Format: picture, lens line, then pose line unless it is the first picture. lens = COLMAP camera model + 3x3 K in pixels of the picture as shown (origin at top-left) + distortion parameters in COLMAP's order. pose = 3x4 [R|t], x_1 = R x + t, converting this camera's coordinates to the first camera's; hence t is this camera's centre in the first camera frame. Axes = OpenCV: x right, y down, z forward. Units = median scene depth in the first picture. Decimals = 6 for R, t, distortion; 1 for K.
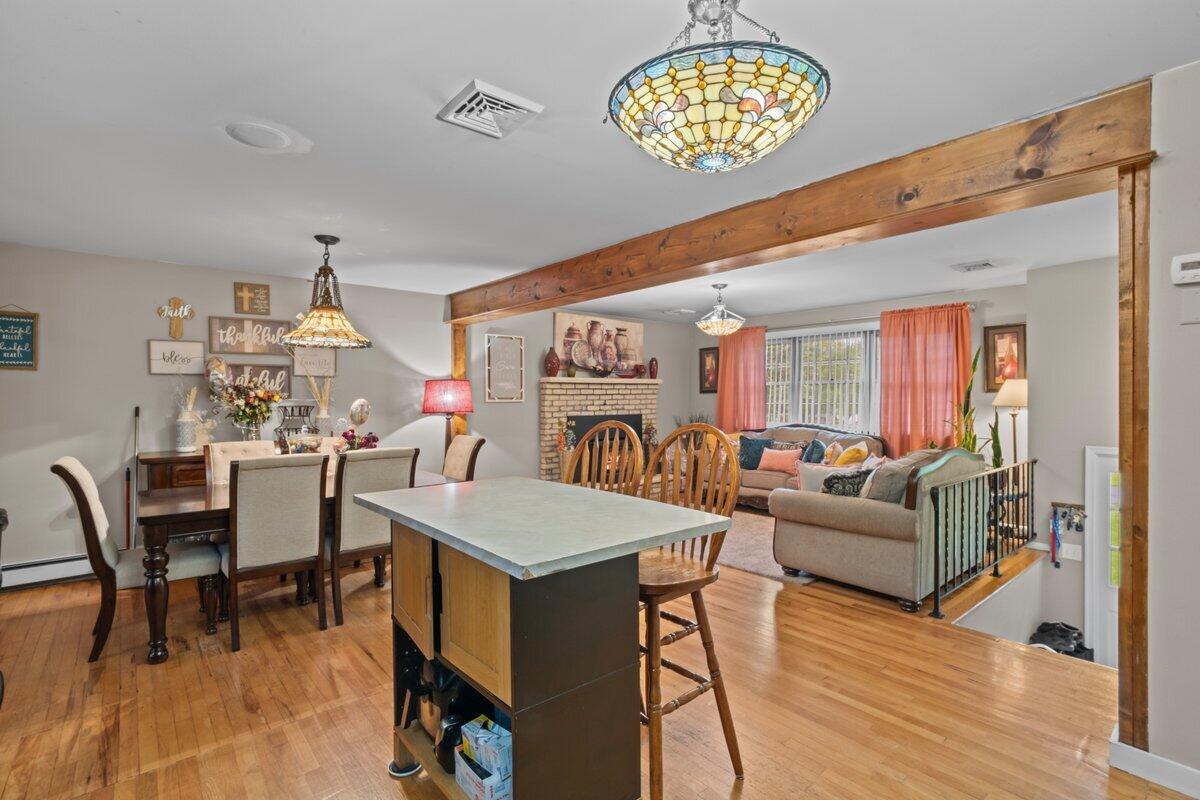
lens RADIAL K [[565.1, 0, 598.5], [0, 565.1, 402.8], [0, 0, 1]] dist [-0.021767, 0.010940]
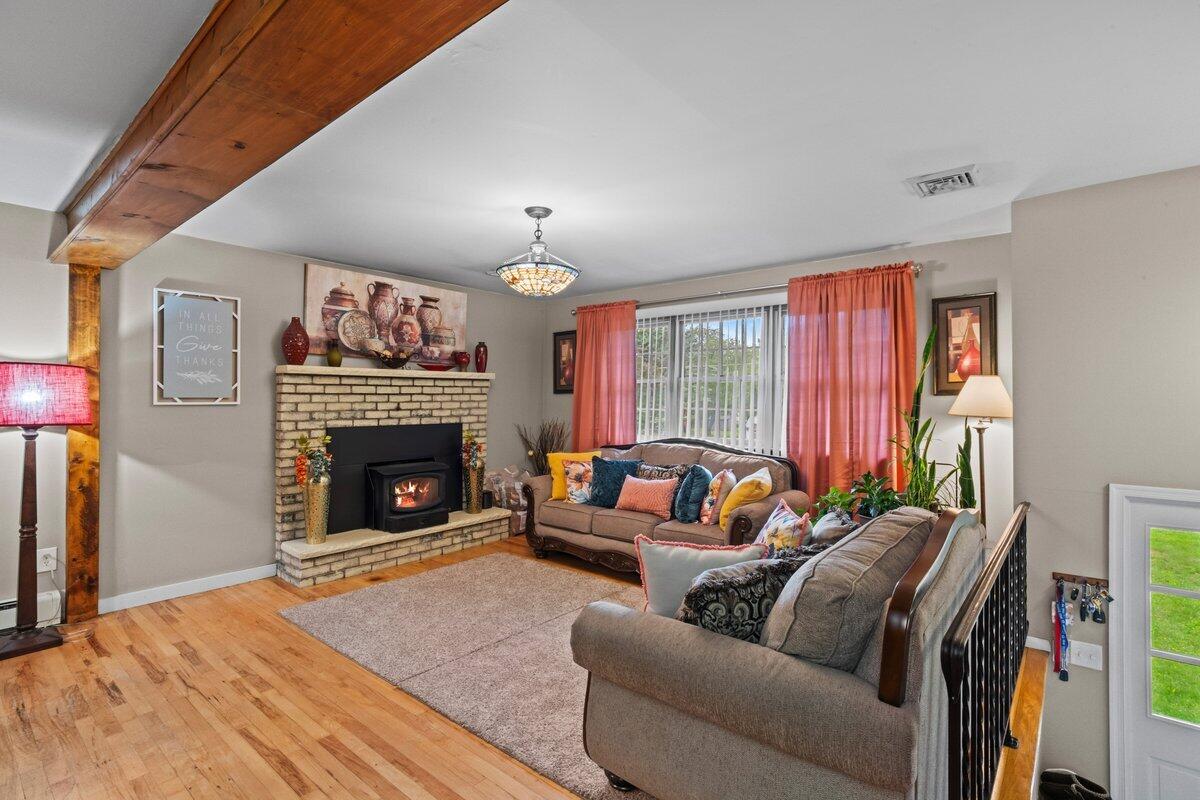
lens RADIAL K [[565.1, 0, 603.6], [0, 565.1, 393.6], [0, 0, 1]] dist [-0.021767, 0.010940]
pose [[0.985837, 0.008684, 0.167479, 0.157247], [-0.005637, 0.999810, -0.018658, -0.004905], [-0.167609, 0.017450, 0.985699, 0.345912]]
